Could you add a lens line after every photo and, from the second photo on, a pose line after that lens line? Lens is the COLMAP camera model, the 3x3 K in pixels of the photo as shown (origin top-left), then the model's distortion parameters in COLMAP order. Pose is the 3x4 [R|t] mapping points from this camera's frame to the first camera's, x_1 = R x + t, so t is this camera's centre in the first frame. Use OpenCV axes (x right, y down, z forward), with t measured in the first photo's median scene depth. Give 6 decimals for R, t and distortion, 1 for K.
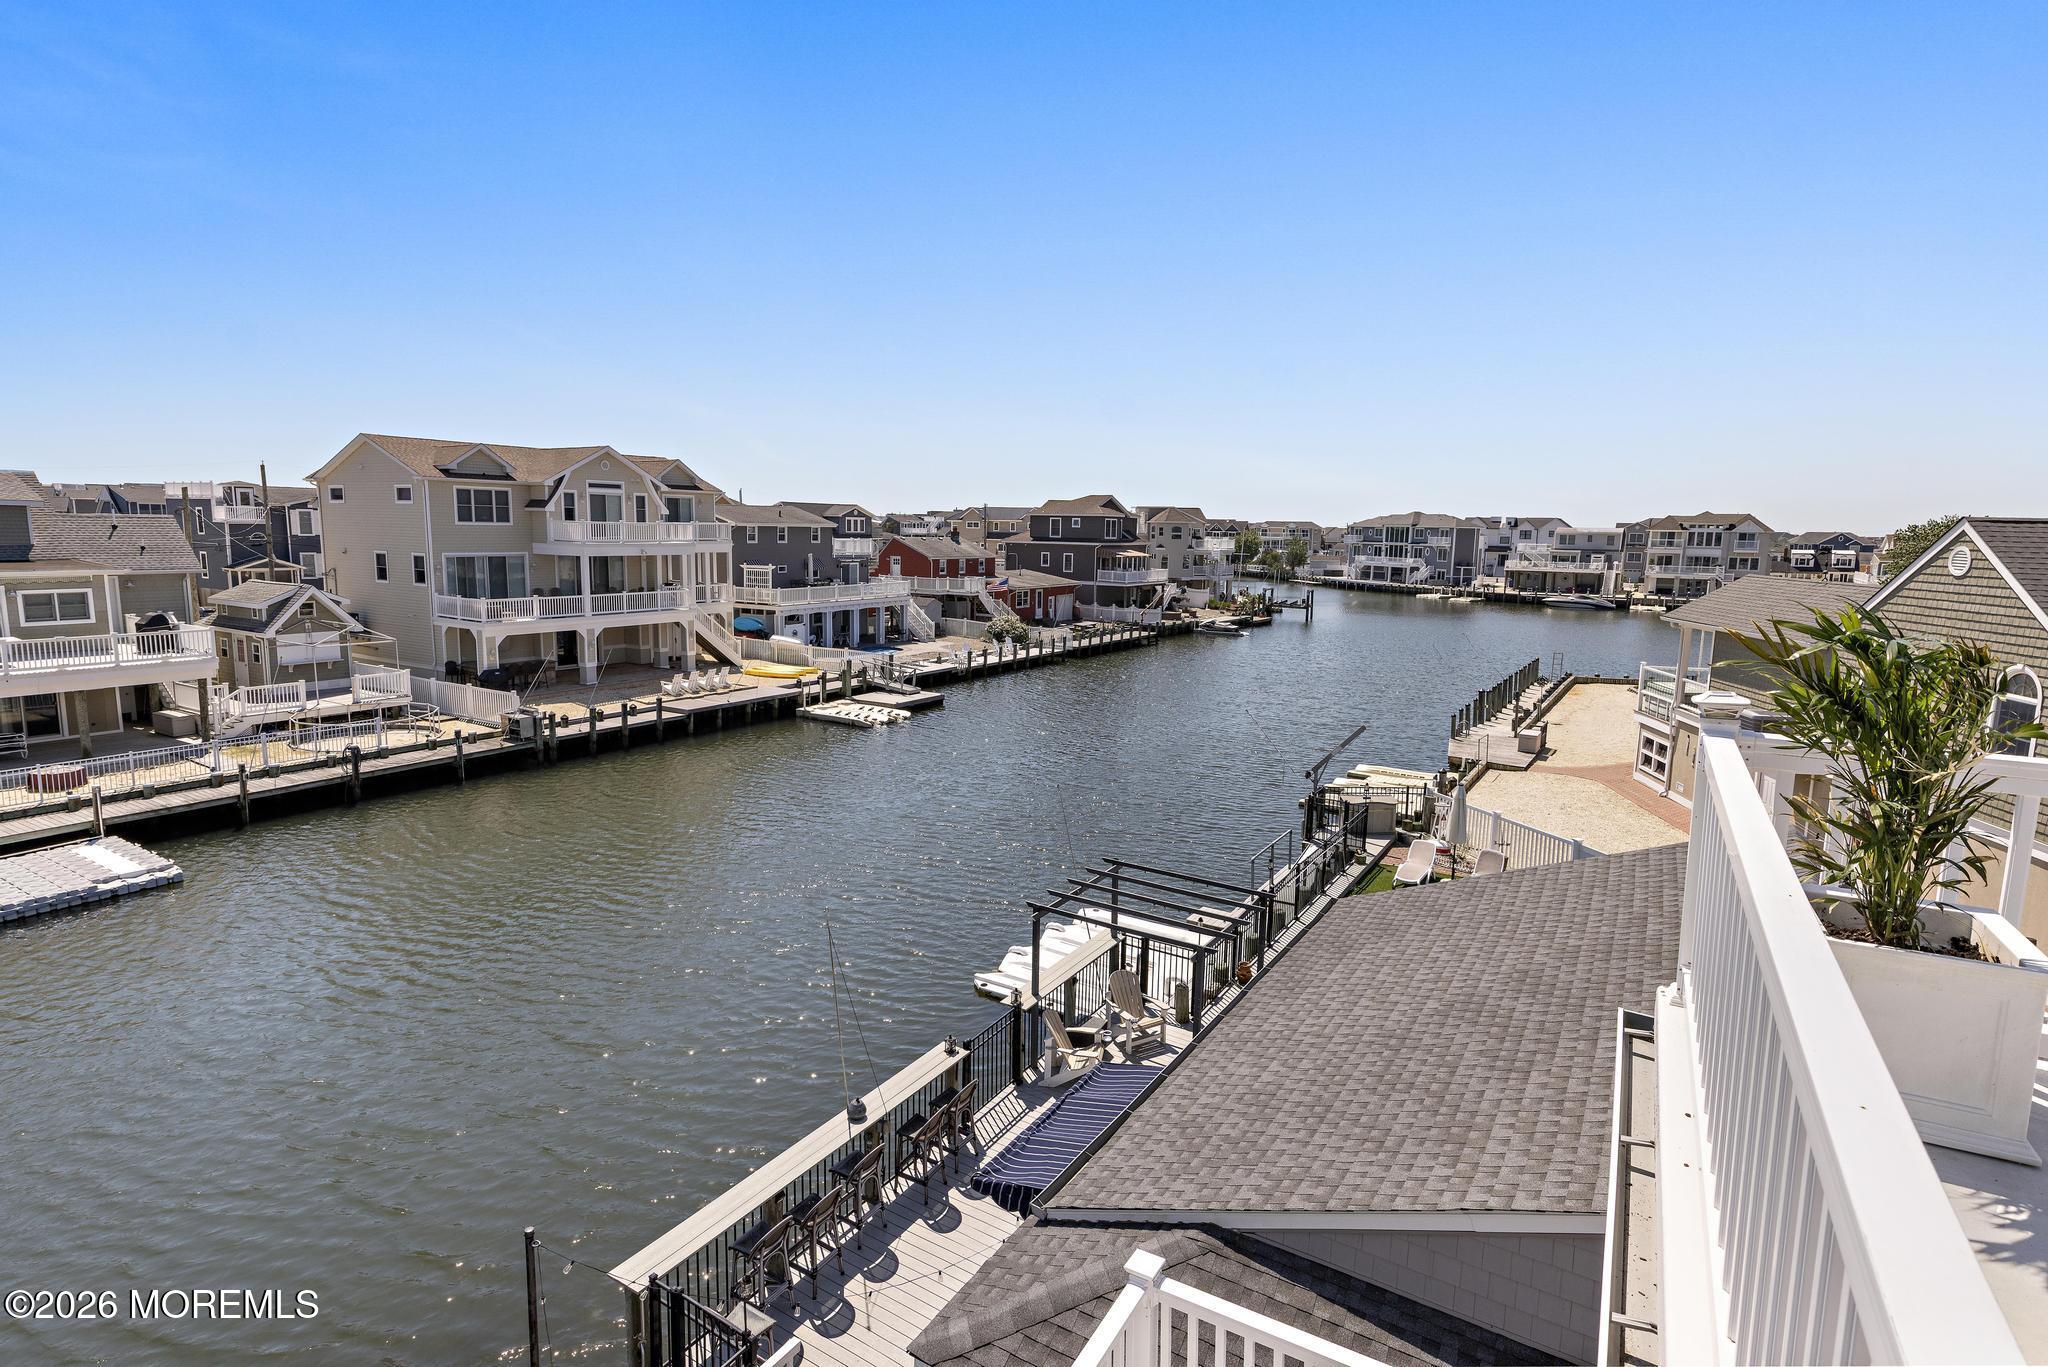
lens RADIAL K [[1022.3, 0, 1030.0], [0, 1022.3, 671.5], [0, 0, 1]] dist [0.004508, -0.000104]
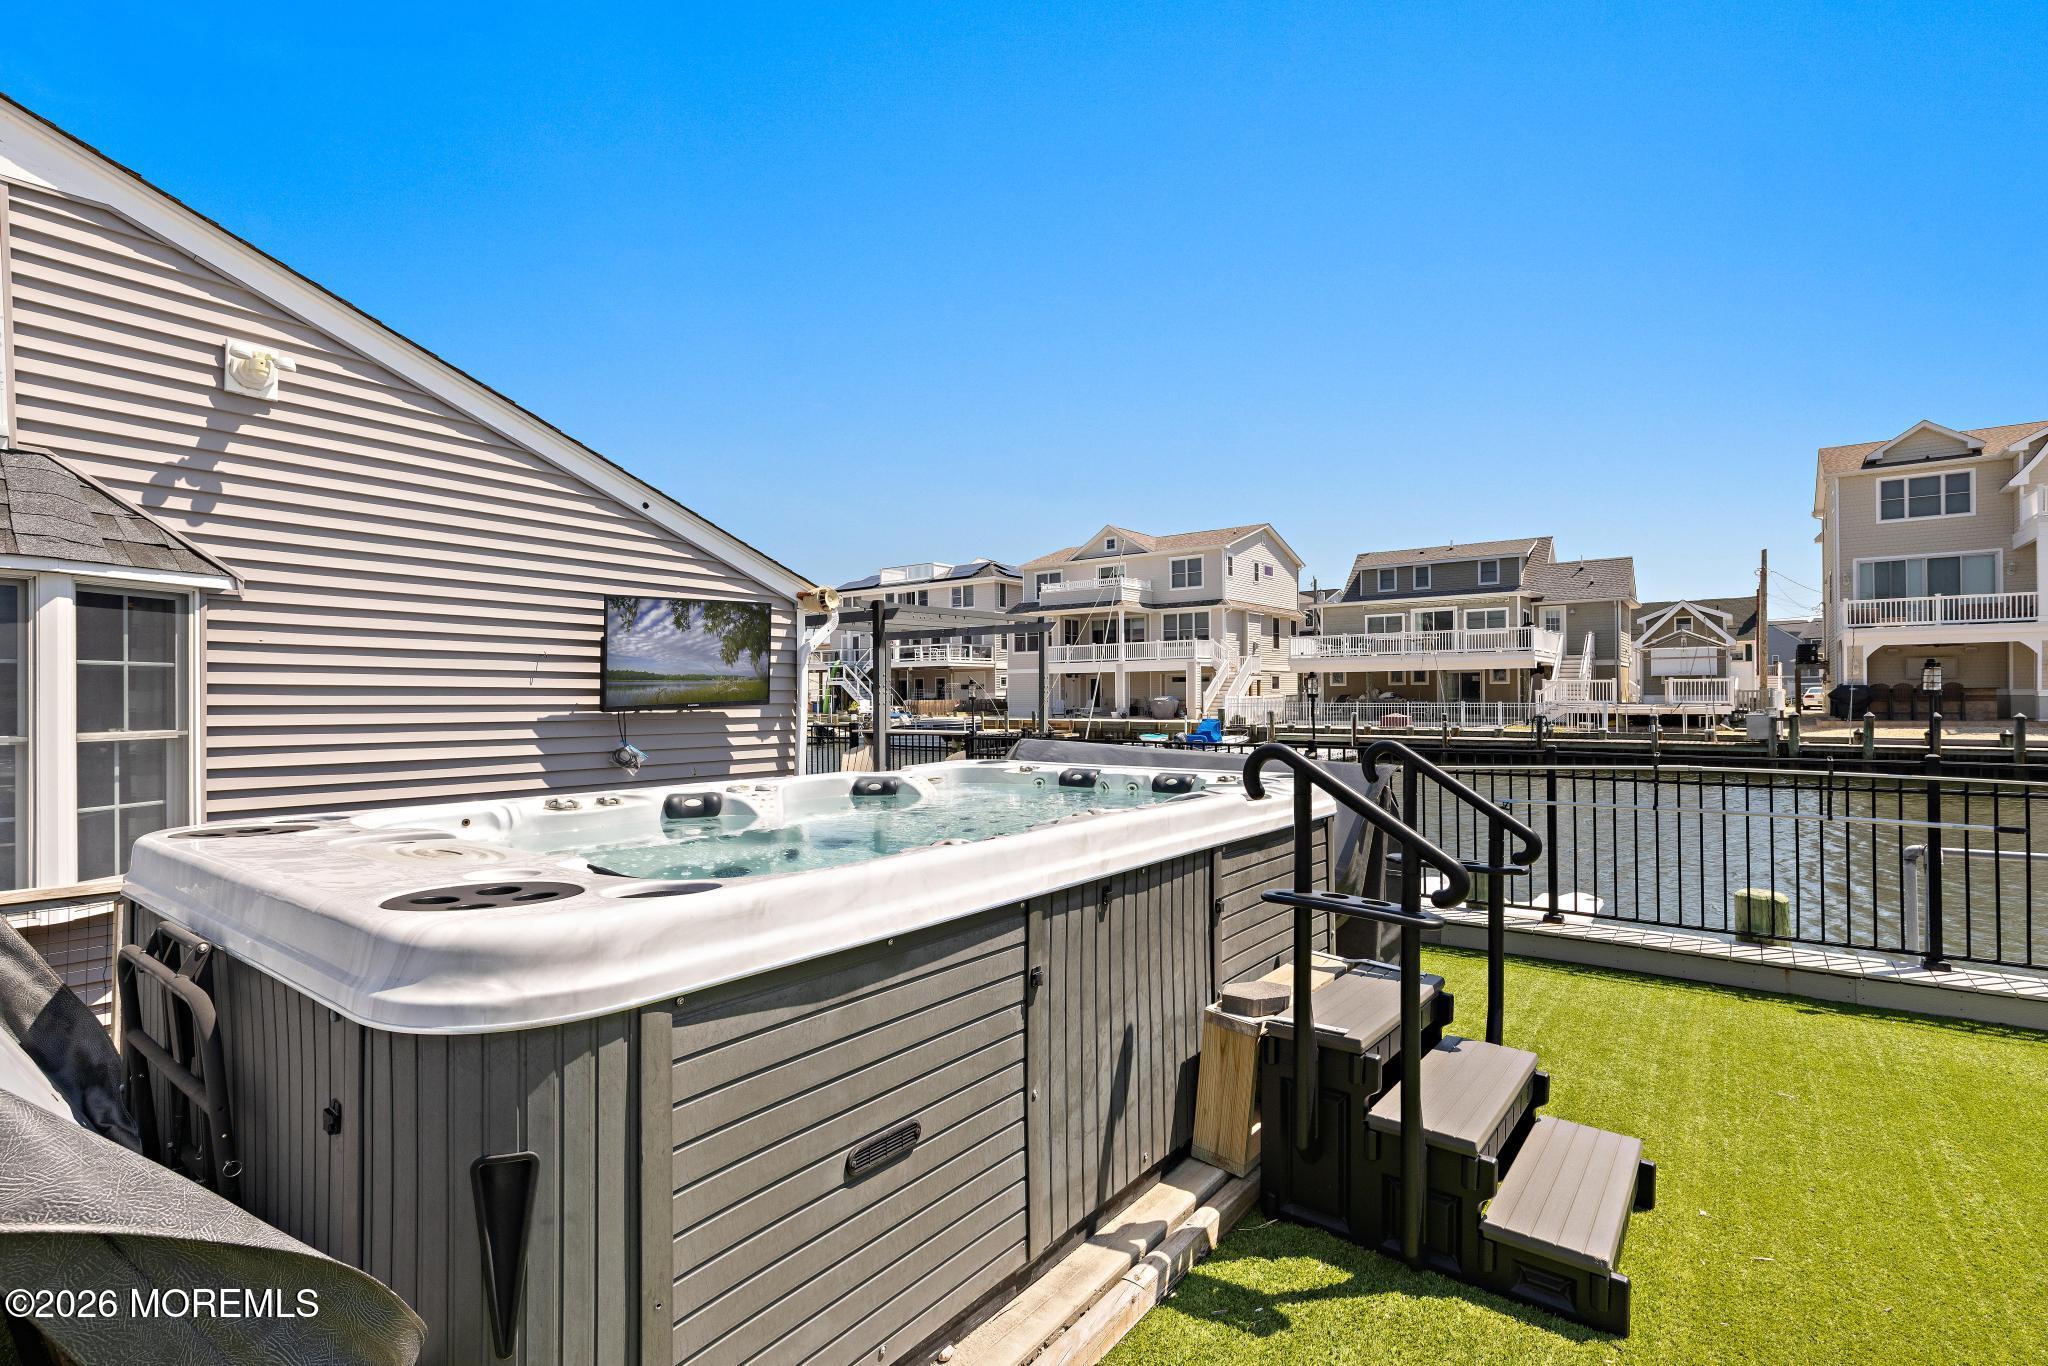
lens RADIAL K [[959.0, 0, 1024.0], [0, 959.0, 683.0], [0, 0, 1]] dist [0.000932, -0.000157]
pose [[-0.094733, -0.030740, -0.995028, 0.176467], [-0.132010, 0.991084, -0.018050, 0.057149], [0.986711, 0.129644, -0.097946, 0.245864]]
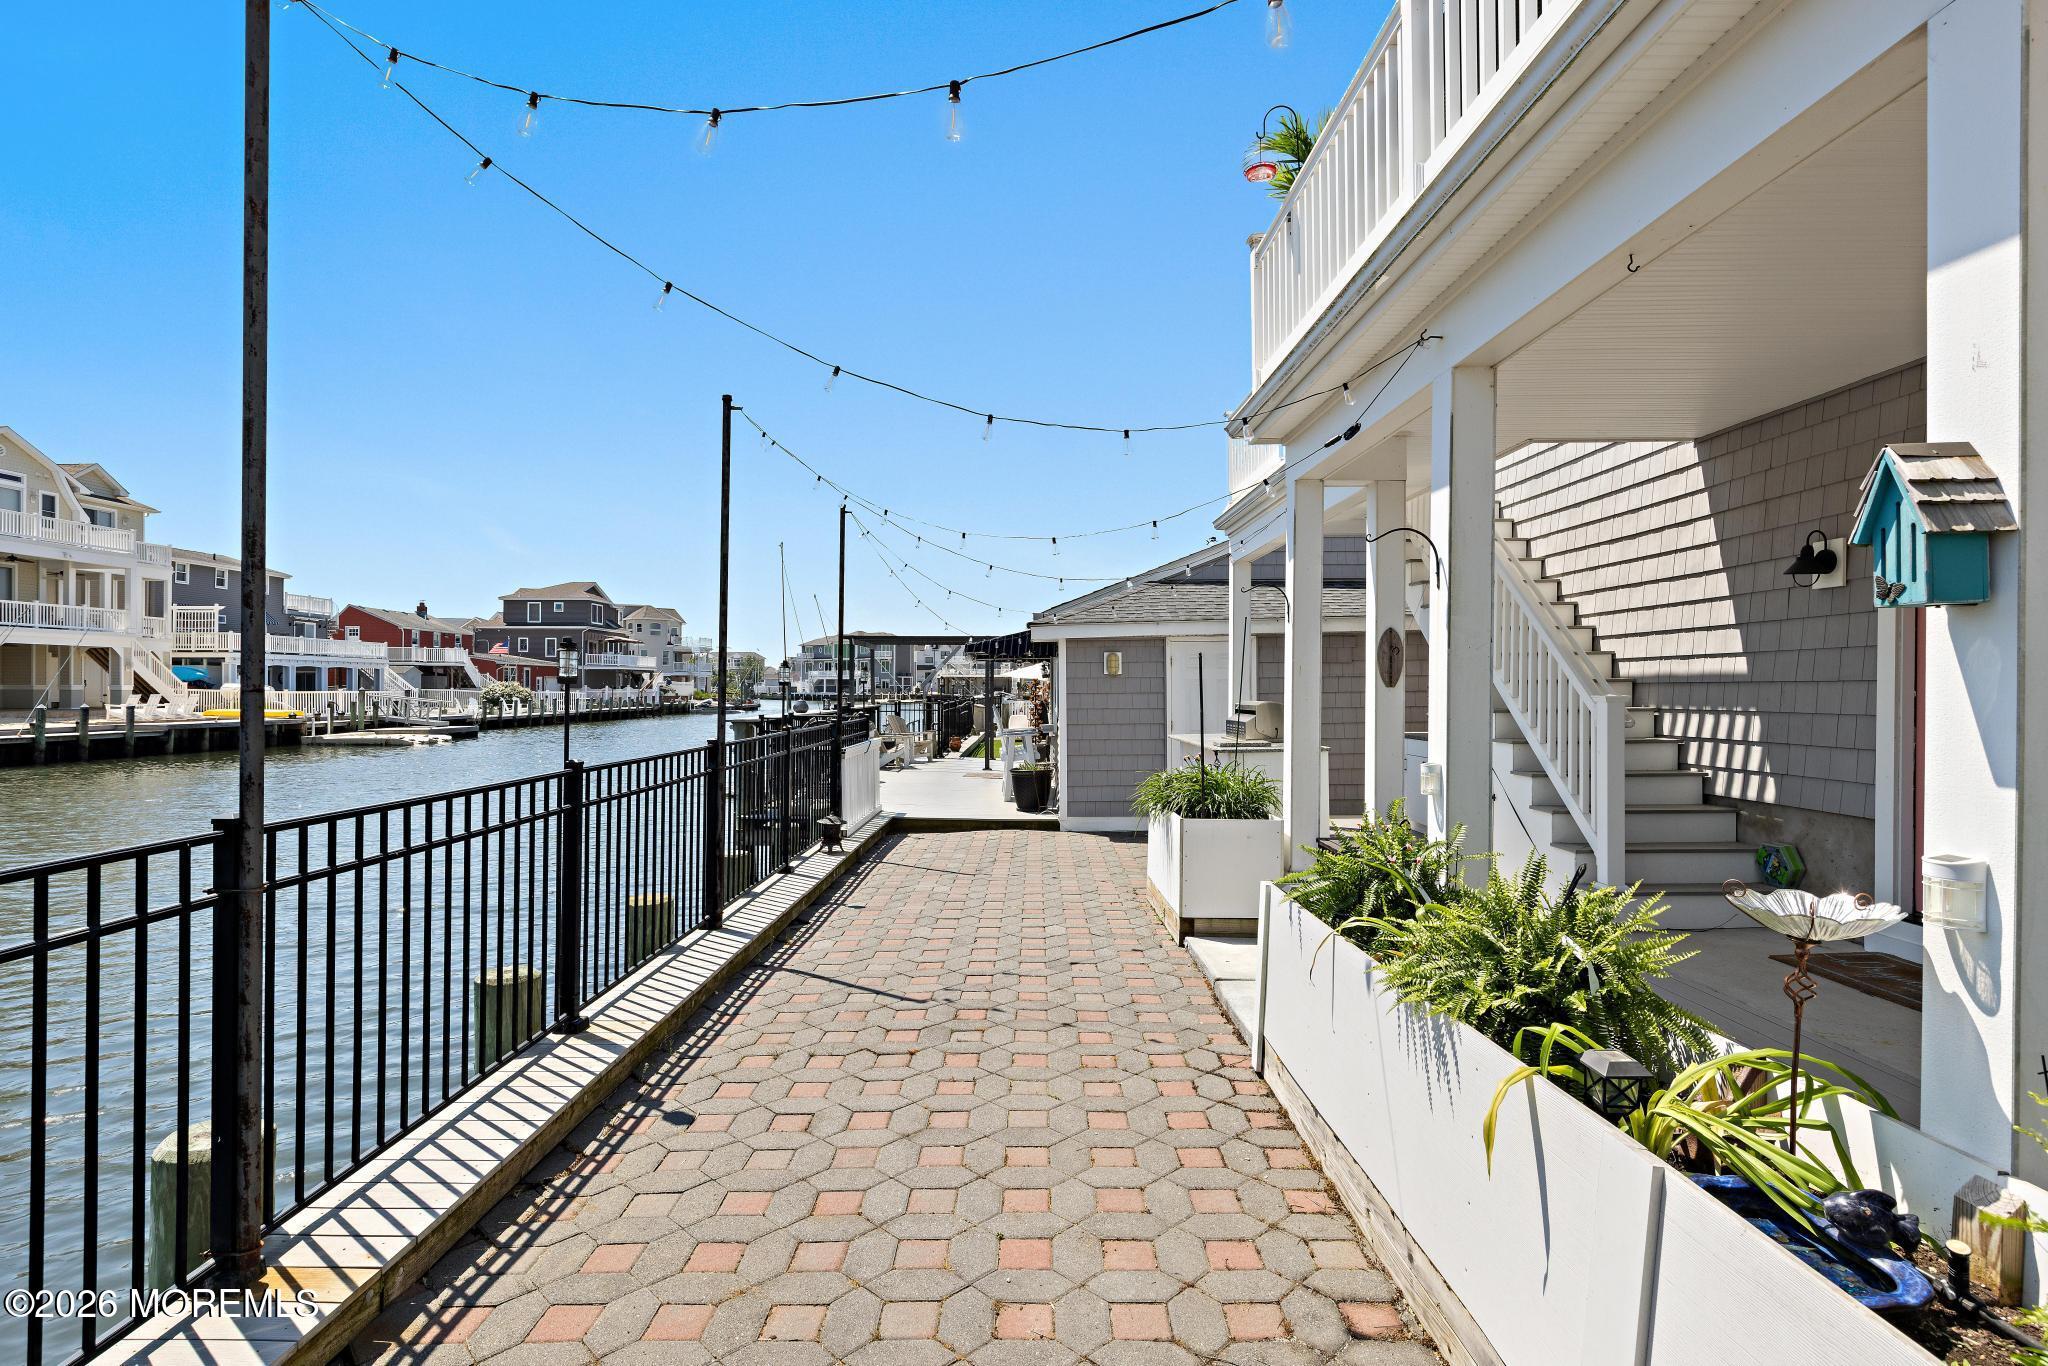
lens RADIAL K [[1005.2, 0, 1024.0], [0, 1005.2, 683.0], [0, 0, 1]] dist [0.002365, 0.000969]
pose [[0.854665, -0.015310, 0.518954, -0.095752], [0.085684, 0.990018, -0.111906, 0.092310], [-0.512060, 0.140108, 0.847446, -0.037922]]
